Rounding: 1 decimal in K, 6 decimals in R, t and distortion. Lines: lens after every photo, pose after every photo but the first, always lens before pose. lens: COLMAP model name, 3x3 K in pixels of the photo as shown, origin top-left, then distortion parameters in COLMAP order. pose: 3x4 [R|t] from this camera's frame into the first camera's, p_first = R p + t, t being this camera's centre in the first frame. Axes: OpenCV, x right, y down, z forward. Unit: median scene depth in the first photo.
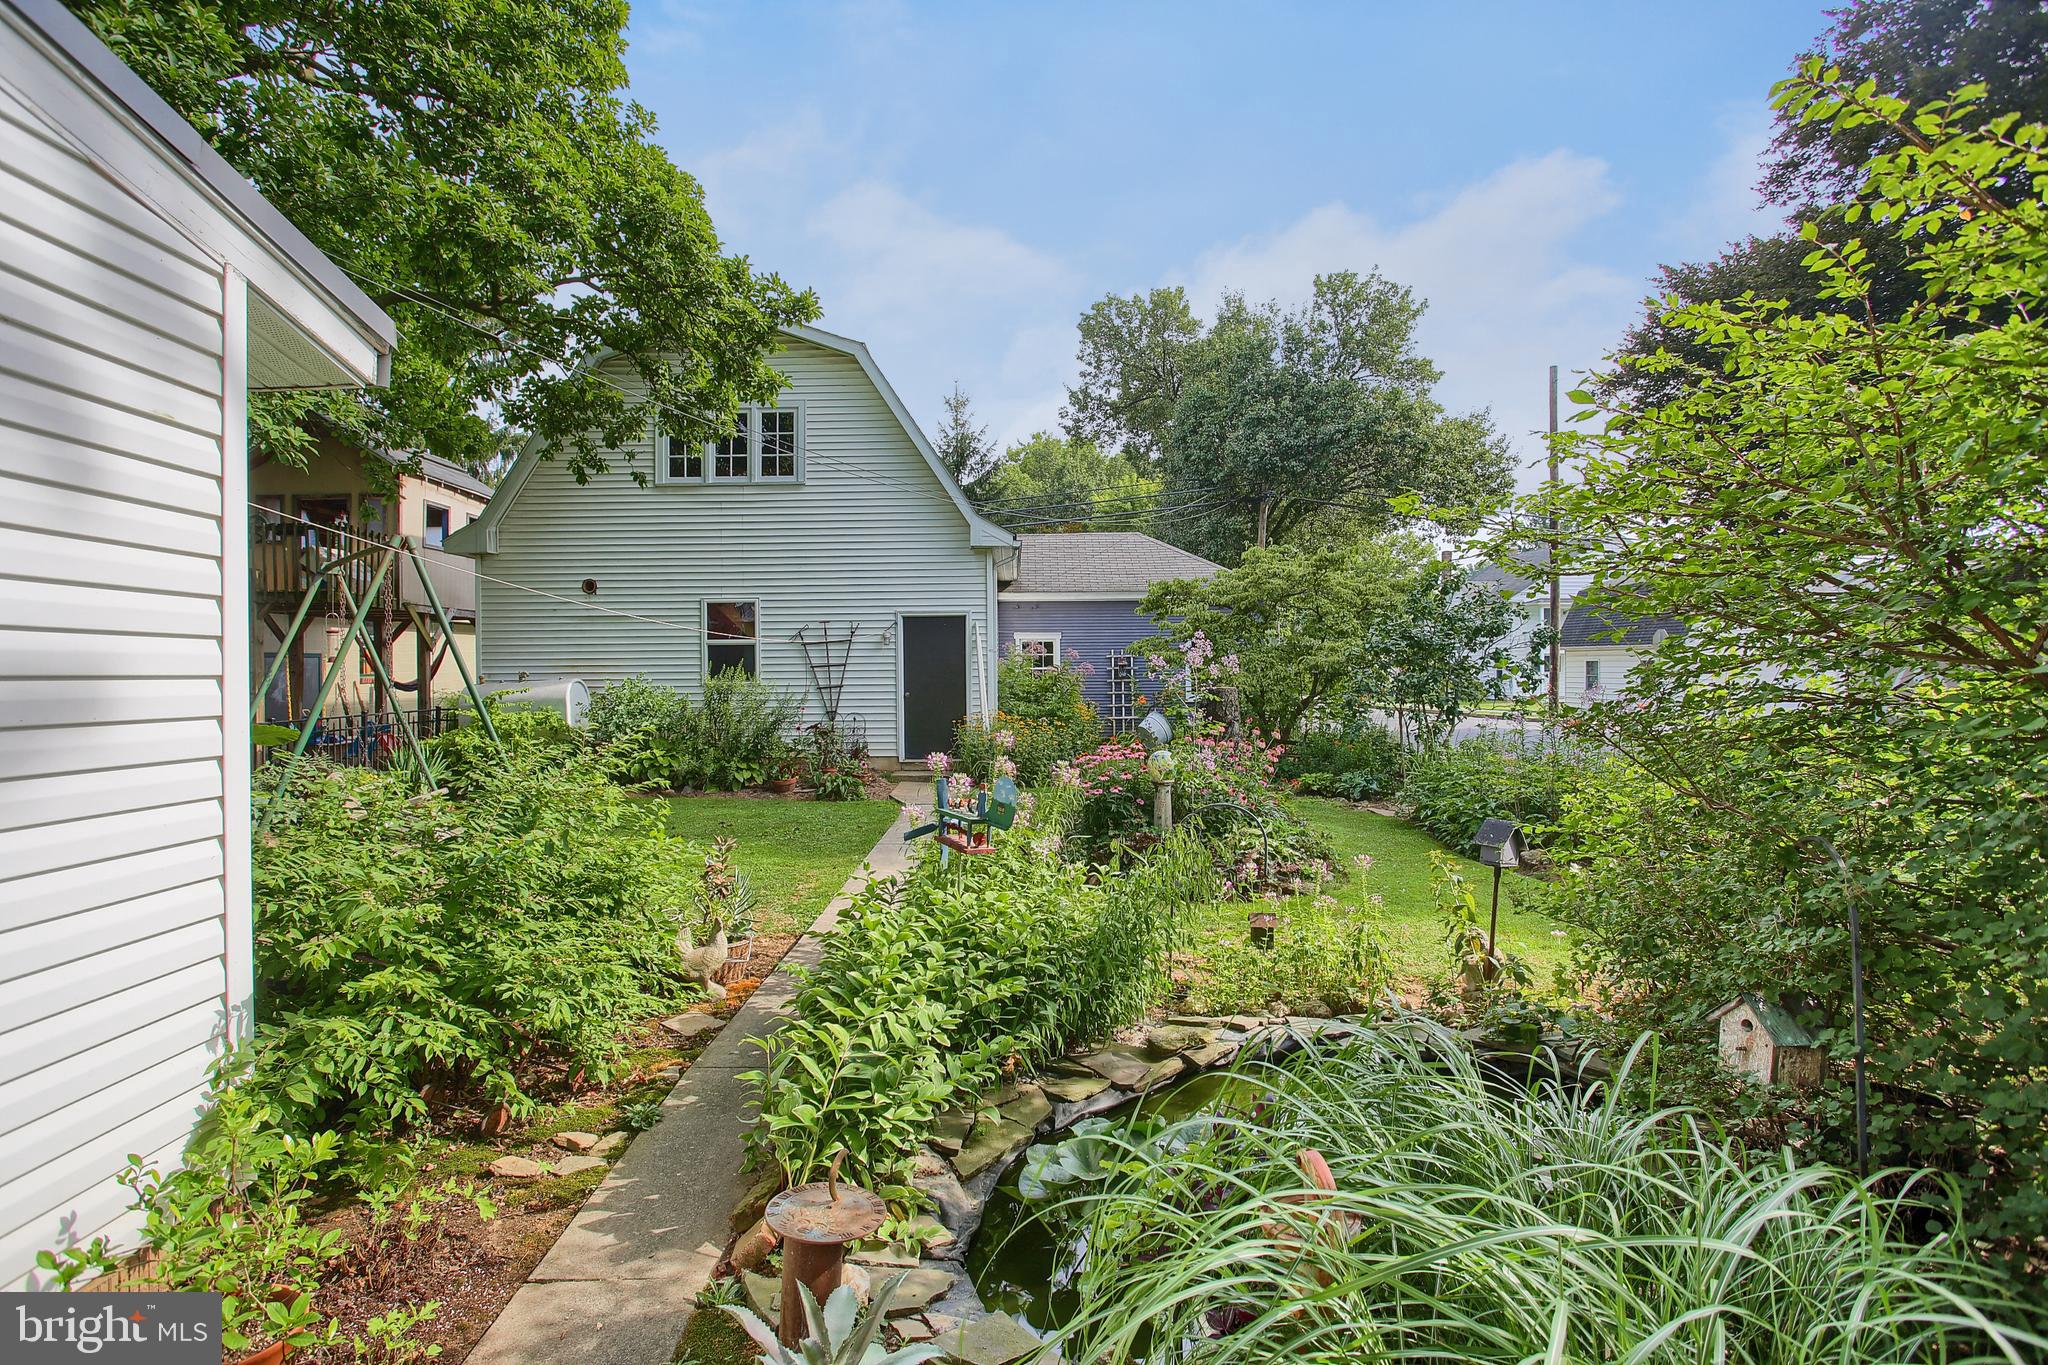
lens RADIAL K [[1010.3, 0, 1017.3], [0, 1010.3, 682.4], [0, 0, 1]] dist [-0.062166, 0.038269]
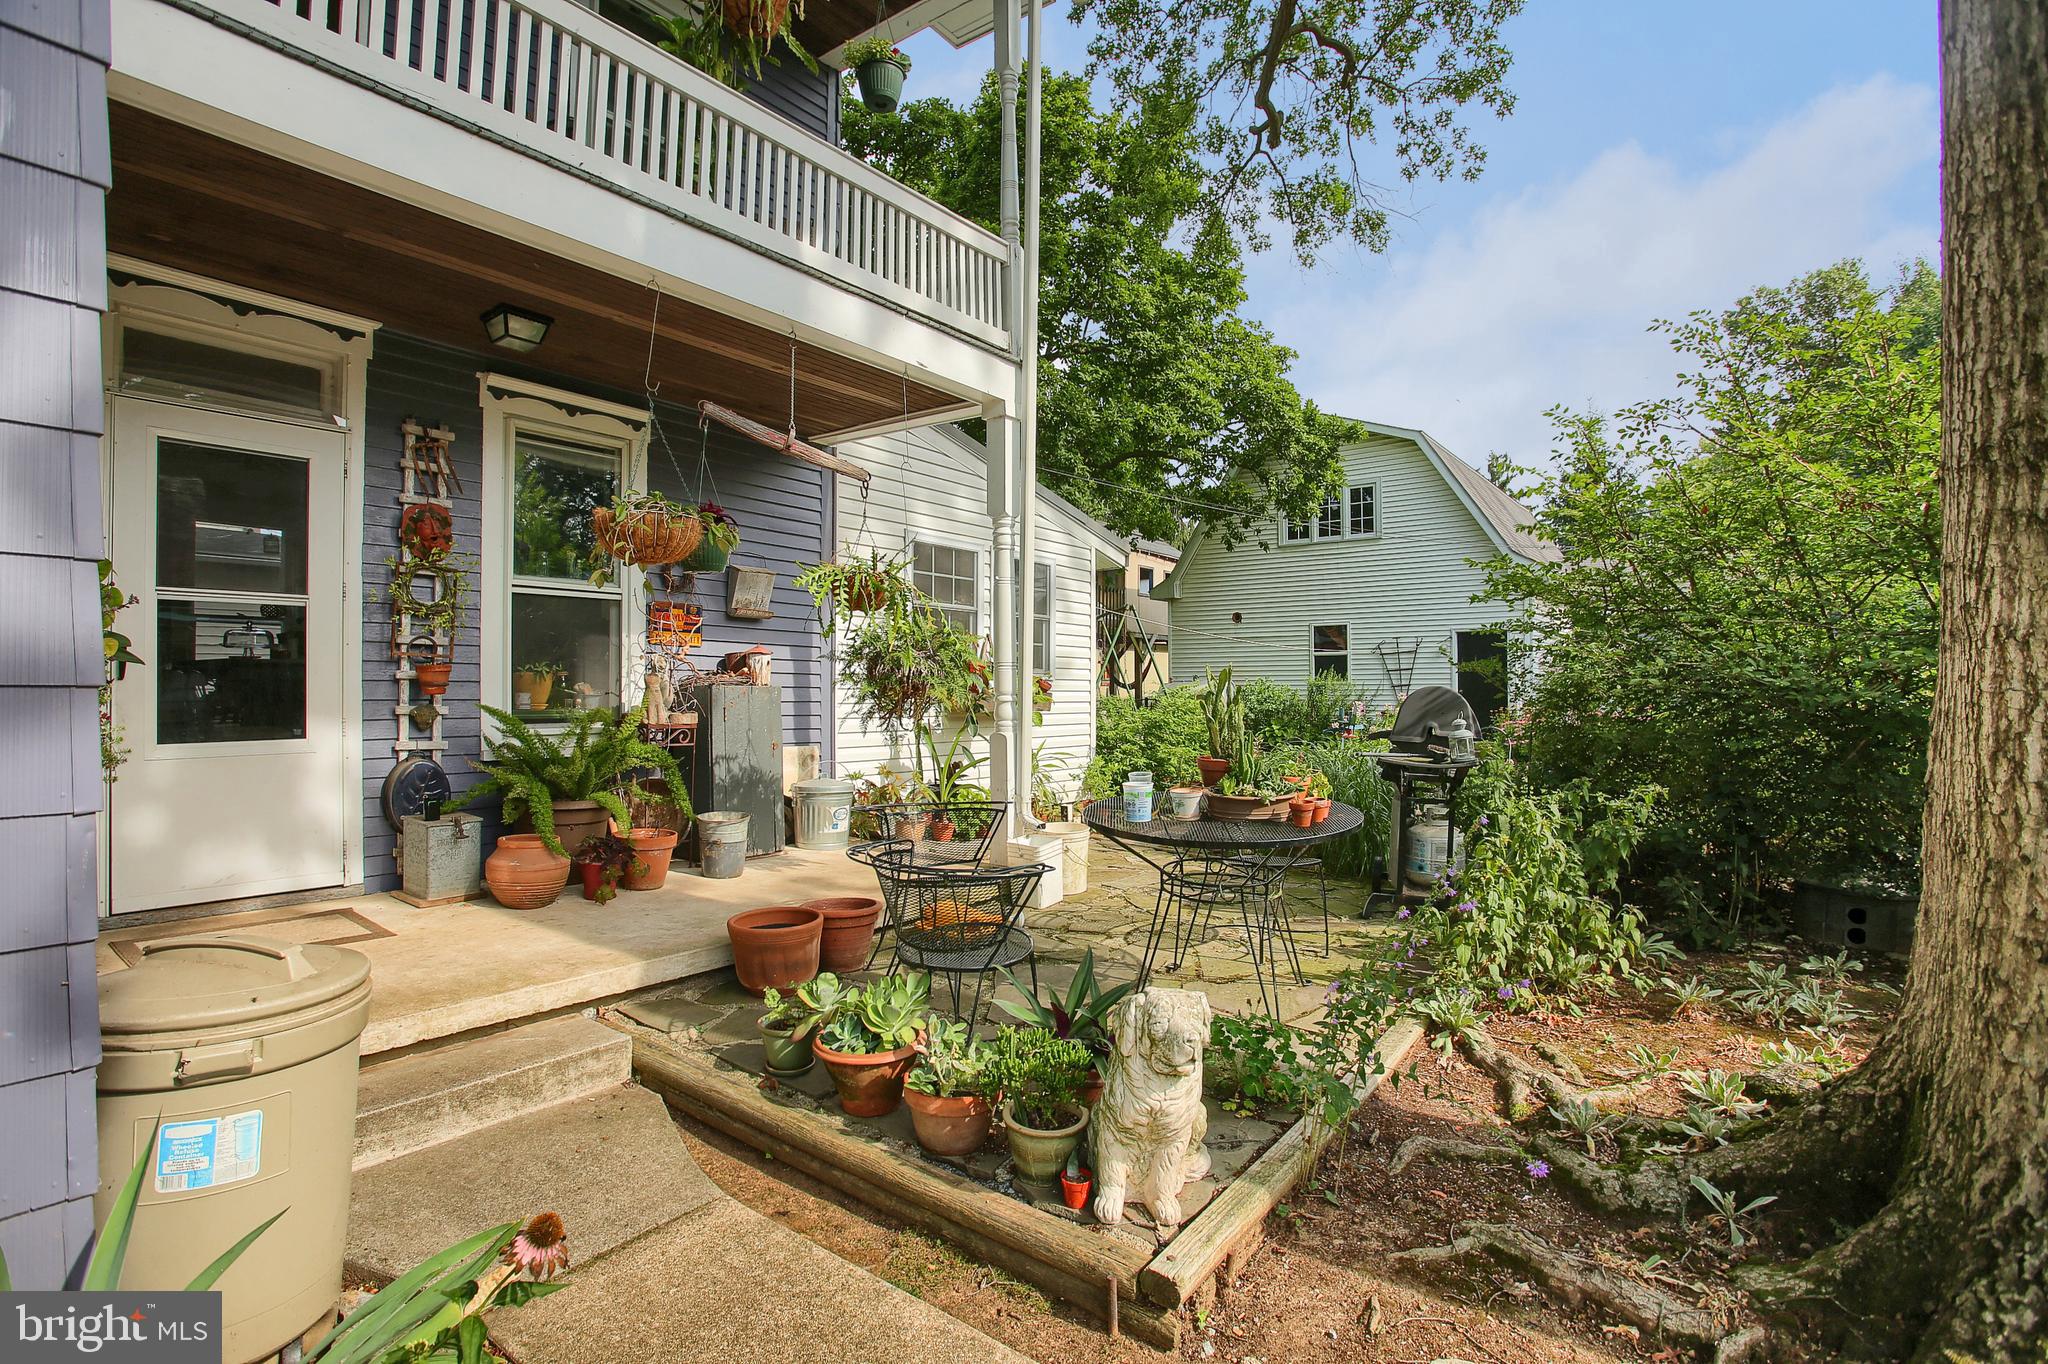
lens RADIAL K [[1010.3, 0, 1017.3], [0, 1010.3, 681.9], [0, 0, 1]] dist [-0.062166, 0.038269]
pose [[0.788079, -0.001574, -0.615572, 0.237312], [-0.006298, 0.999924, -0.010619, 0.017167], [0.615542, 0.012246, 0.788009, -0.380159]]
